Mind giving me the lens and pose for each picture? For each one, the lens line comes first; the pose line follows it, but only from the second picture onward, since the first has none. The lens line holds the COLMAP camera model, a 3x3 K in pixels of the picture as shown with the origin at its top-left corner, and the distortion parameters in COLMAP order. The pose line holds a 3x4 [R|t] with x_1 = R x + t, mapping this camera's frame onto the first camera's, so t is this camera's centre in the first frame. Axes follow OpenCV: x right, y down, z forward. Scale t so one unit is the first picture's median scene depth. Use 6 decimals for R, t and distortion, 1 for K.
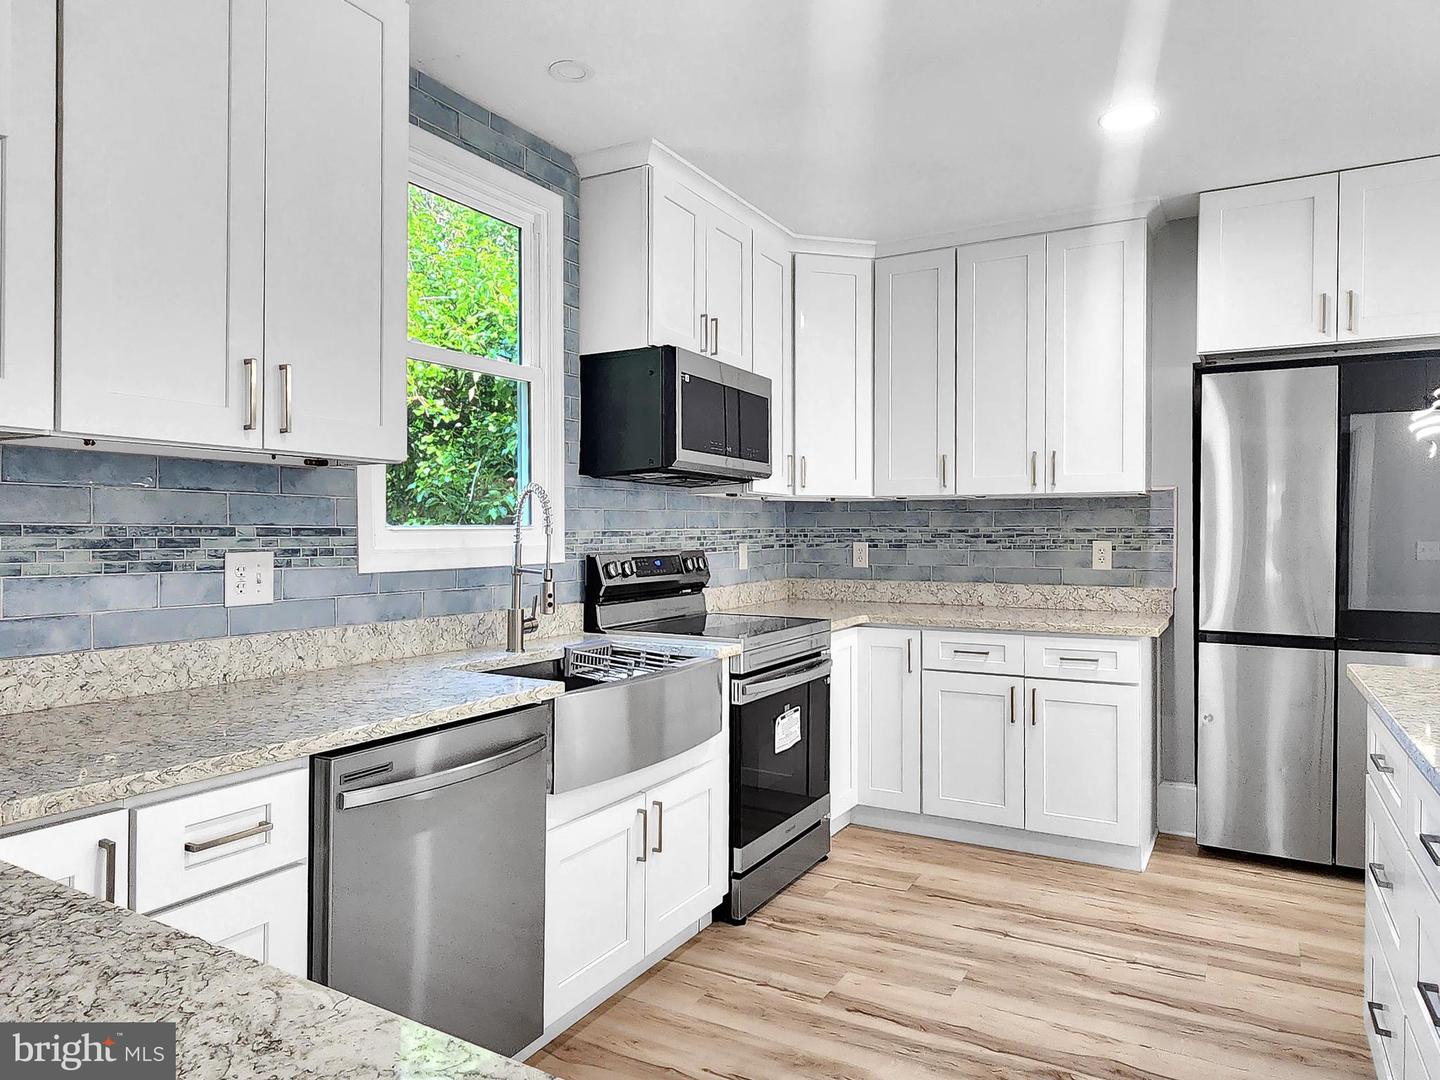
lens RADIAL K [[967.1, 0, 716.5], [0, 967.1, 541.7], [0, 0, 1]] dist [-0.004186, -0.000150]
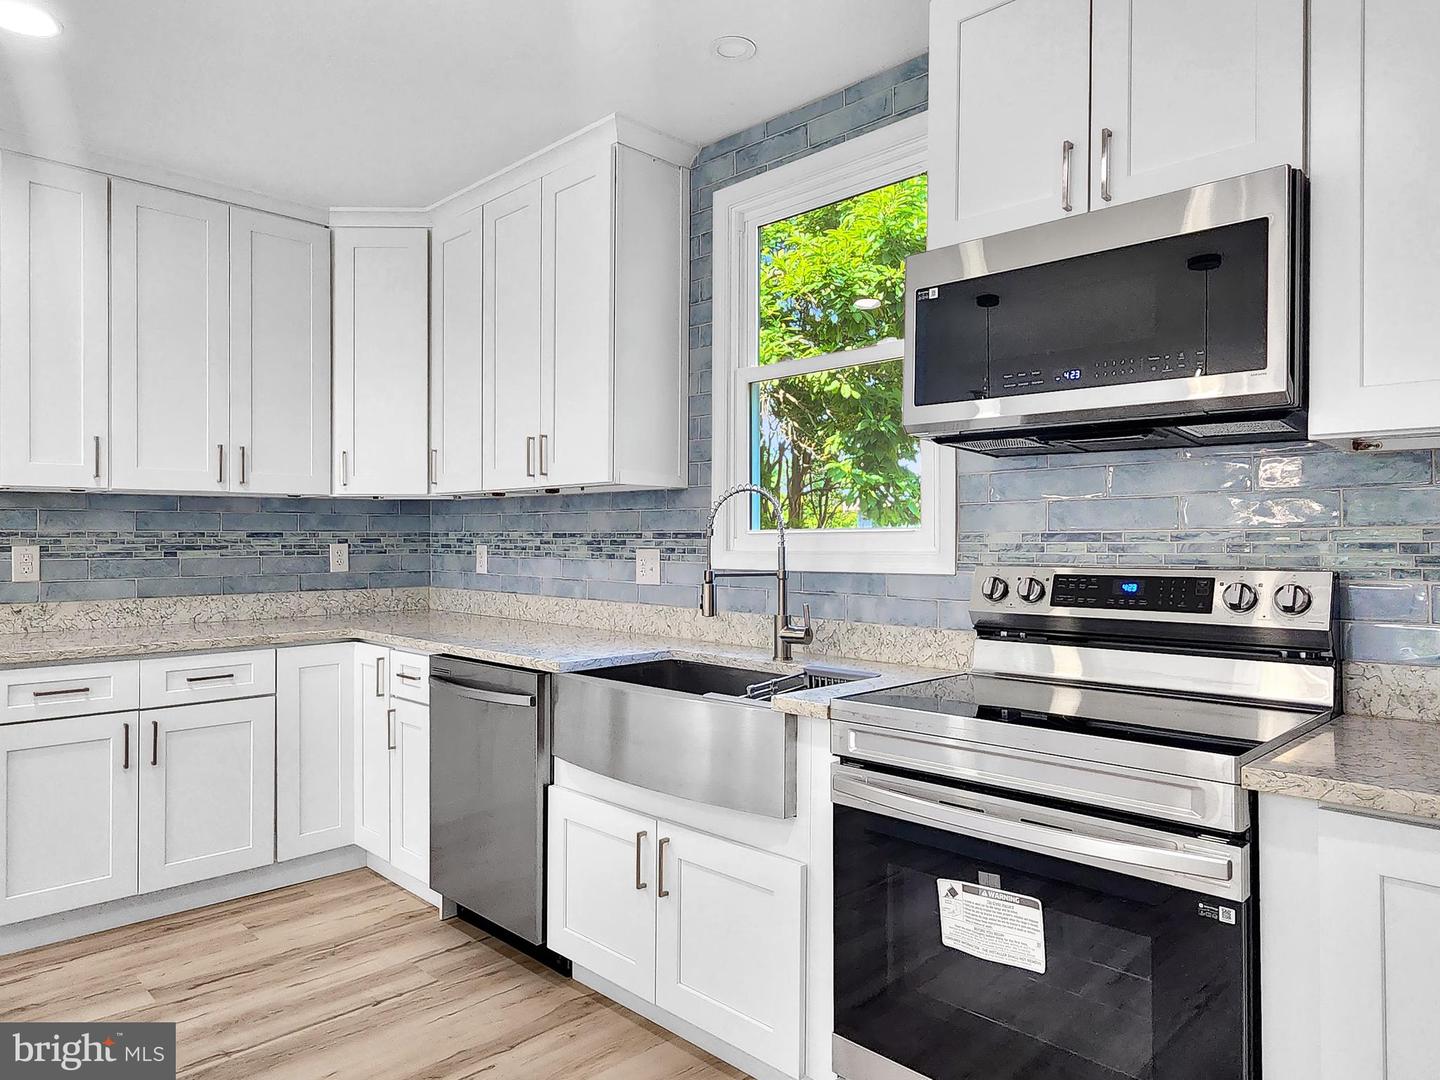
lens RADIAL K [[967.1, 0, 760.2], [0, 967.1, 528.9], [0, 0, 1]] dist [-0.004186, -0.000150]
pose [[-0.274444, -0.016733, -0.961457, 0.612786], [-0.014029, 0.999812, -0.013396, -0.002128], [0.961501, 0.009812, -0.274627, 1.056331]]
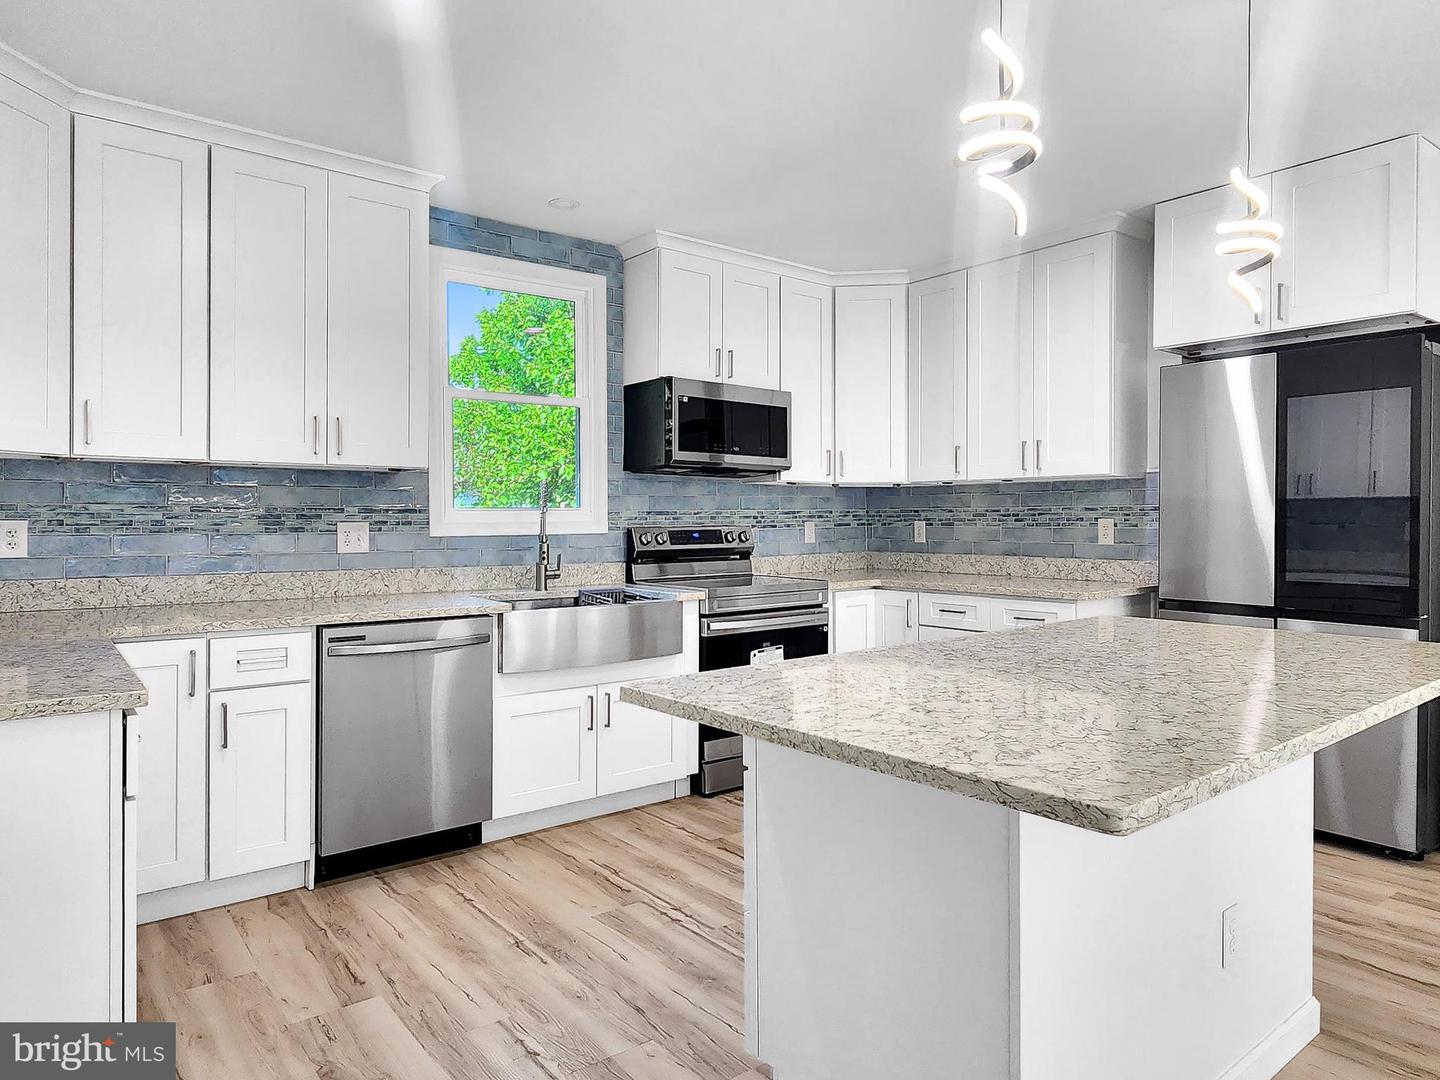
lens RADIAL K [[915.4, 0, 718.2], [0, 915.4, 527.7], [0, 0, 1]] dist [-0.001721, 0.001428]
pose [[0.928165, 0.000888, -0.372169, 0.491737], [-0.000935, 1.000000, 0.000054, 0.013100], [0.372169, 0.000297, 0.928165, -0.187611]]
